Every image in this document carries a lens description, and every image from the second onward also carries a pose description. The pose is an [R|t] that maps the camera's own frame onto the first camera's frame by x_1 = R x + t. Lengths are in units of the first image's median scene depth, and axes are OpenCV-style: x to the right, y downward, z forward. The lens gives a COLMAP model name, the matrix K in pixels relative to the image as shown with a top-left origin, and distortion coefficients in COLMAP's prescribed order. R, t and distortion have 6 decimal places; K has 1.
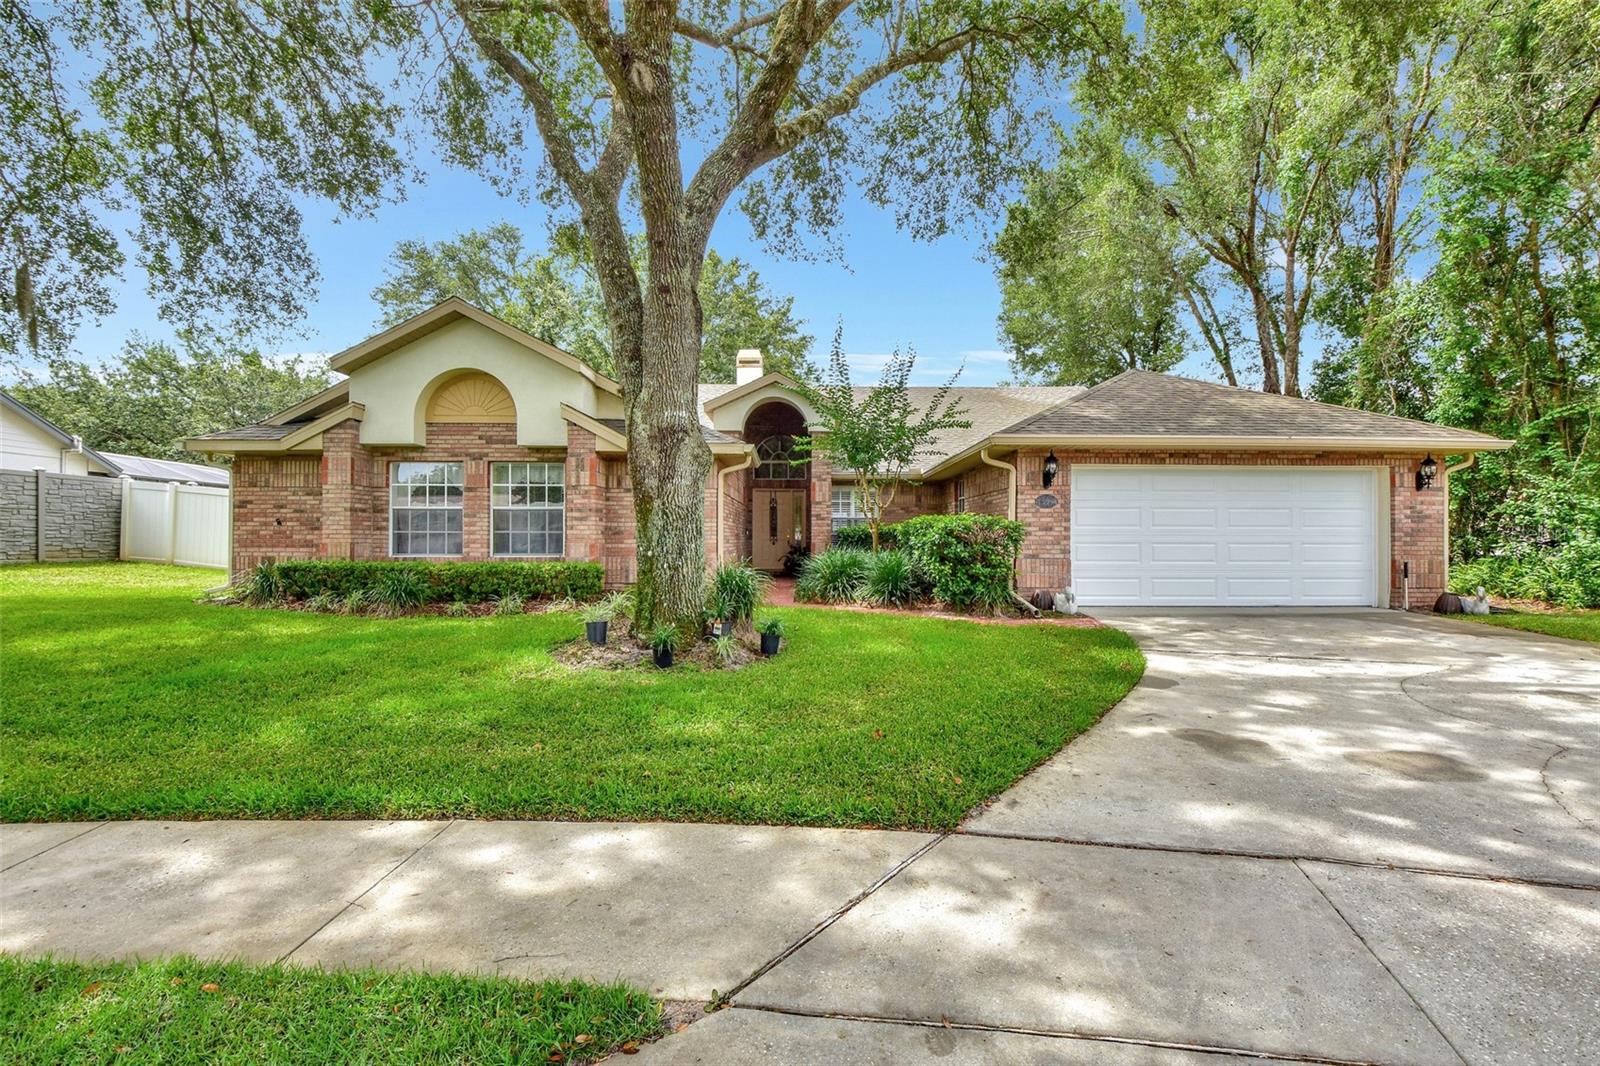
lens RADIAL K [[719.3, 0, 797.8], [0, 719.3, 533.7], [0, 0, 1]] dist [-0.013237, -0.000737]
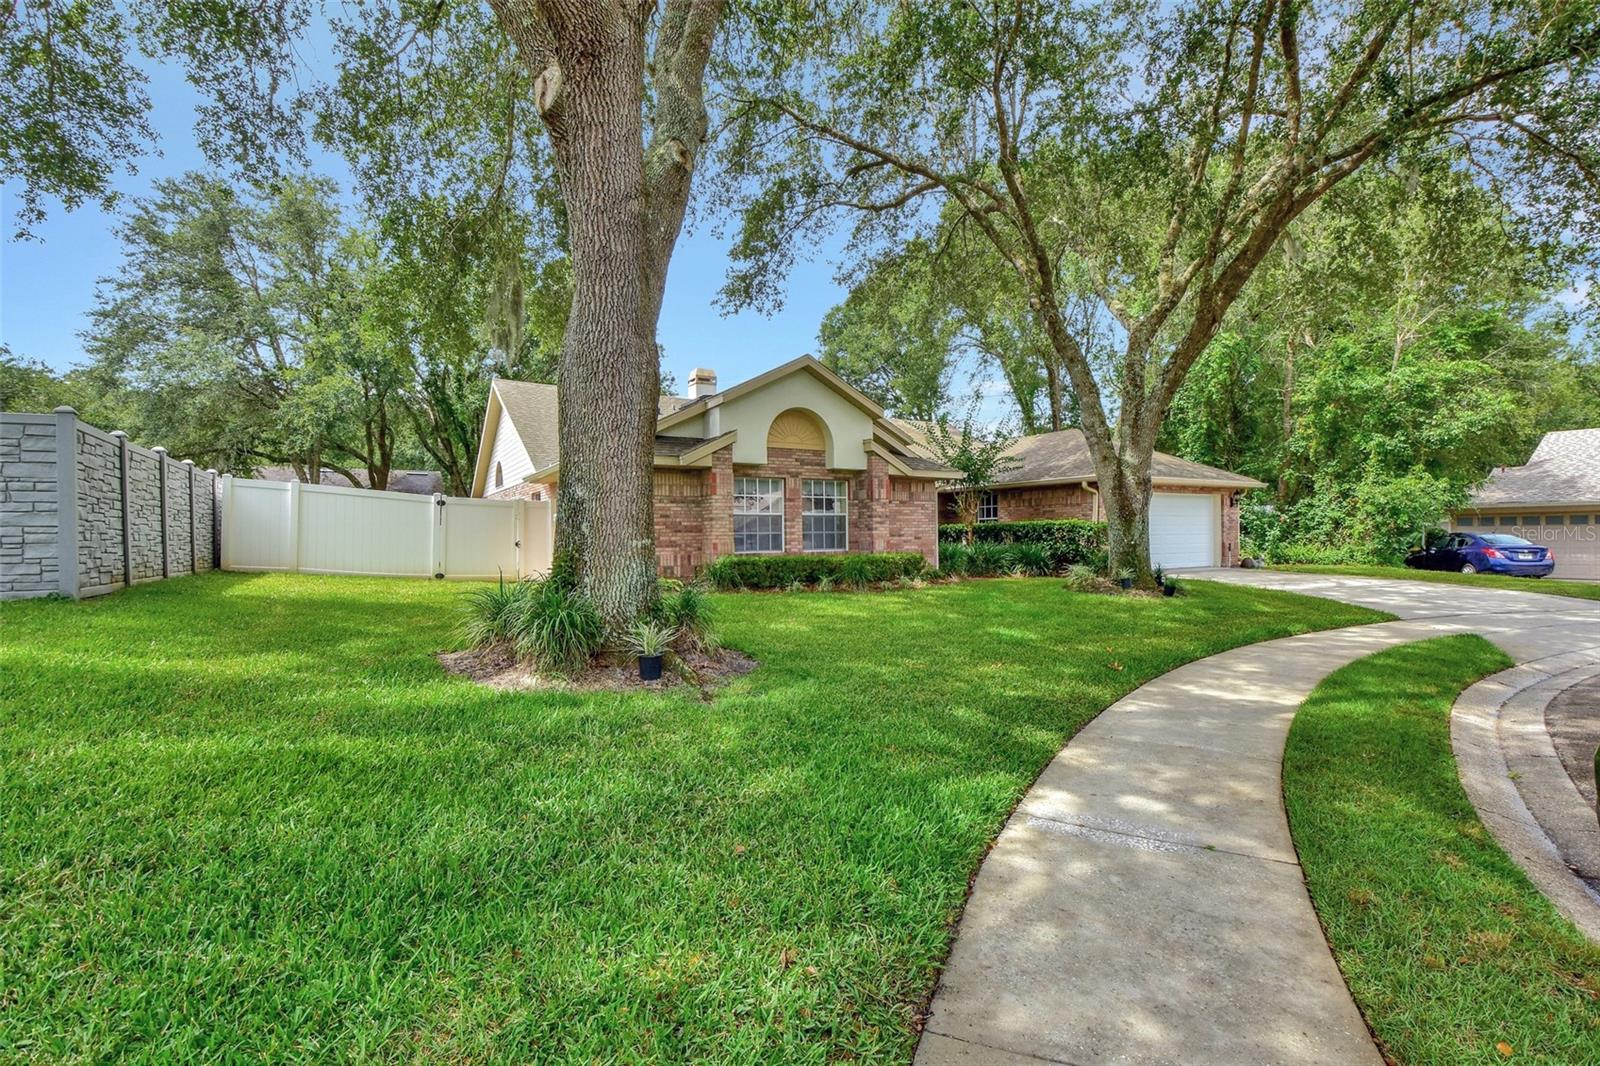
lens RADIAL K [[719.3, 0, 801.8], [0, 719.3, 540.3], [0, 0, 1]] dist [-0.013237, -0.000737]
pose [[0.870663, -0.015012, 0.491651, -1.135554], [0.010551, 0.999874, 0.011845, -0.004460], [-0.491767, -0.005126, 0.870712, -0.148089]]
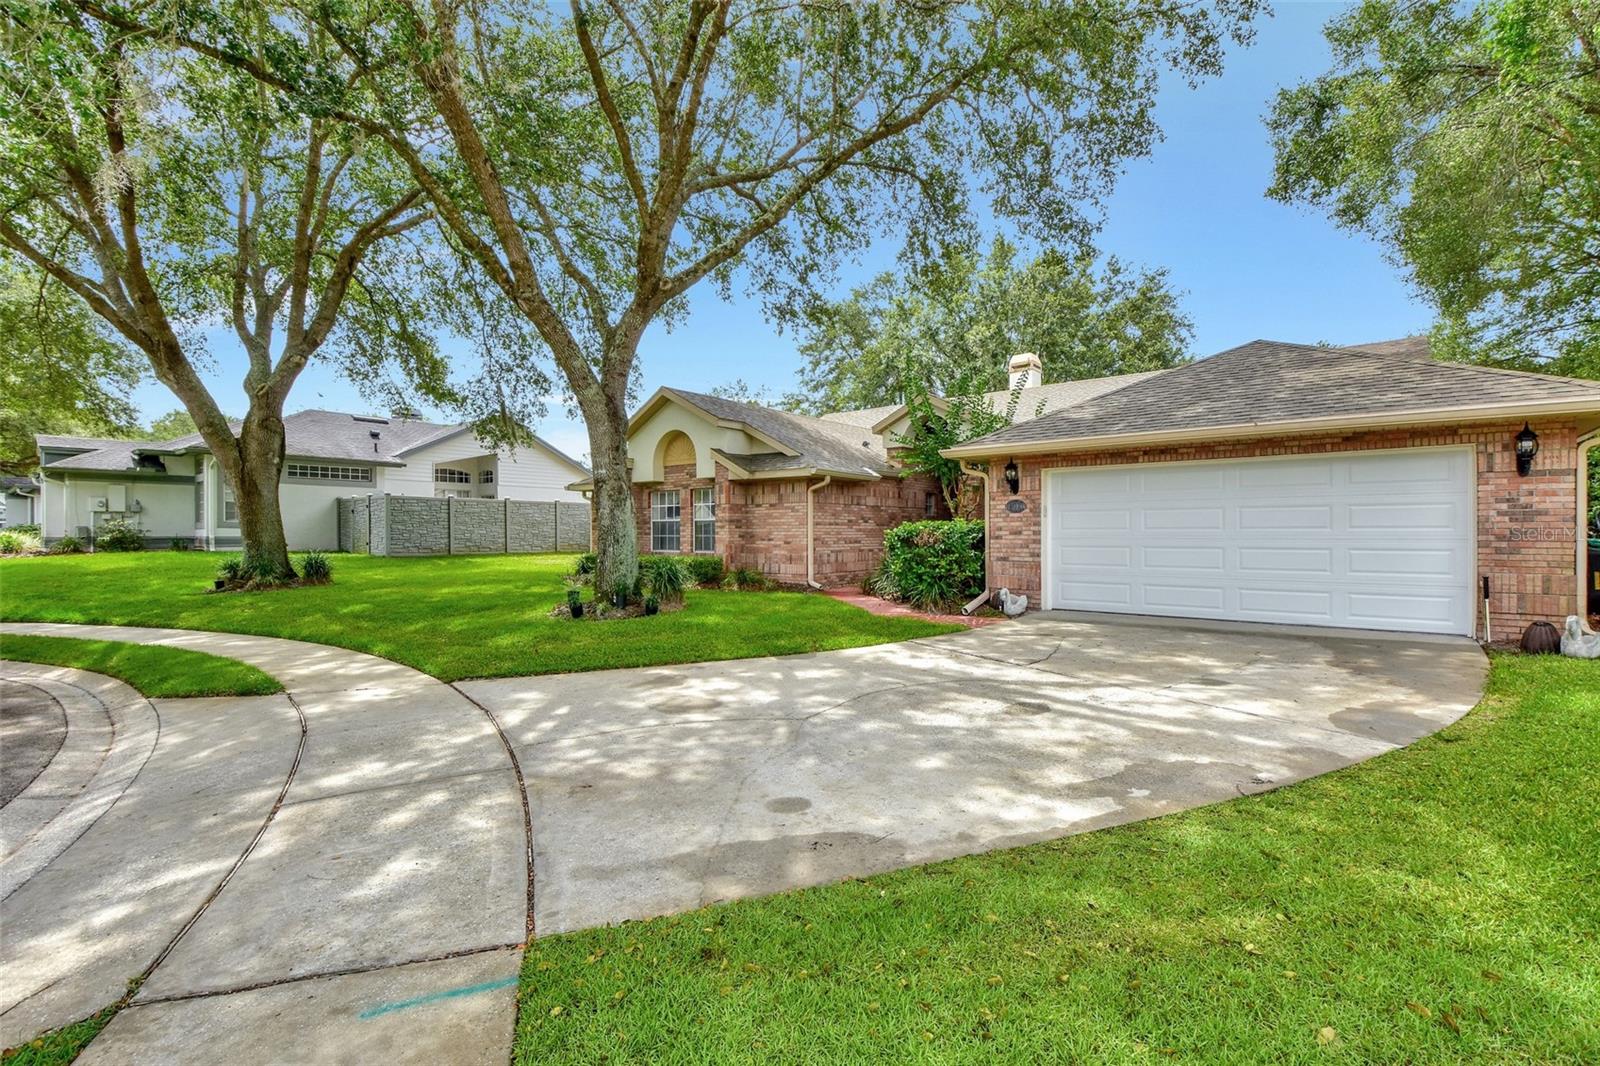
lens RADIAL K [[719.3, 0, 804.6], [0, 719.3, 535.9], [0, 0, 1]] dist [-0.013237, -0.000737]
pose [[0.767749, -0.002378, -0.640747, 0.762342], [0.010465, 0.999906, 0.008829, -0.014572], [0.640666, -0.013484, 0.767701, 0.004870]]
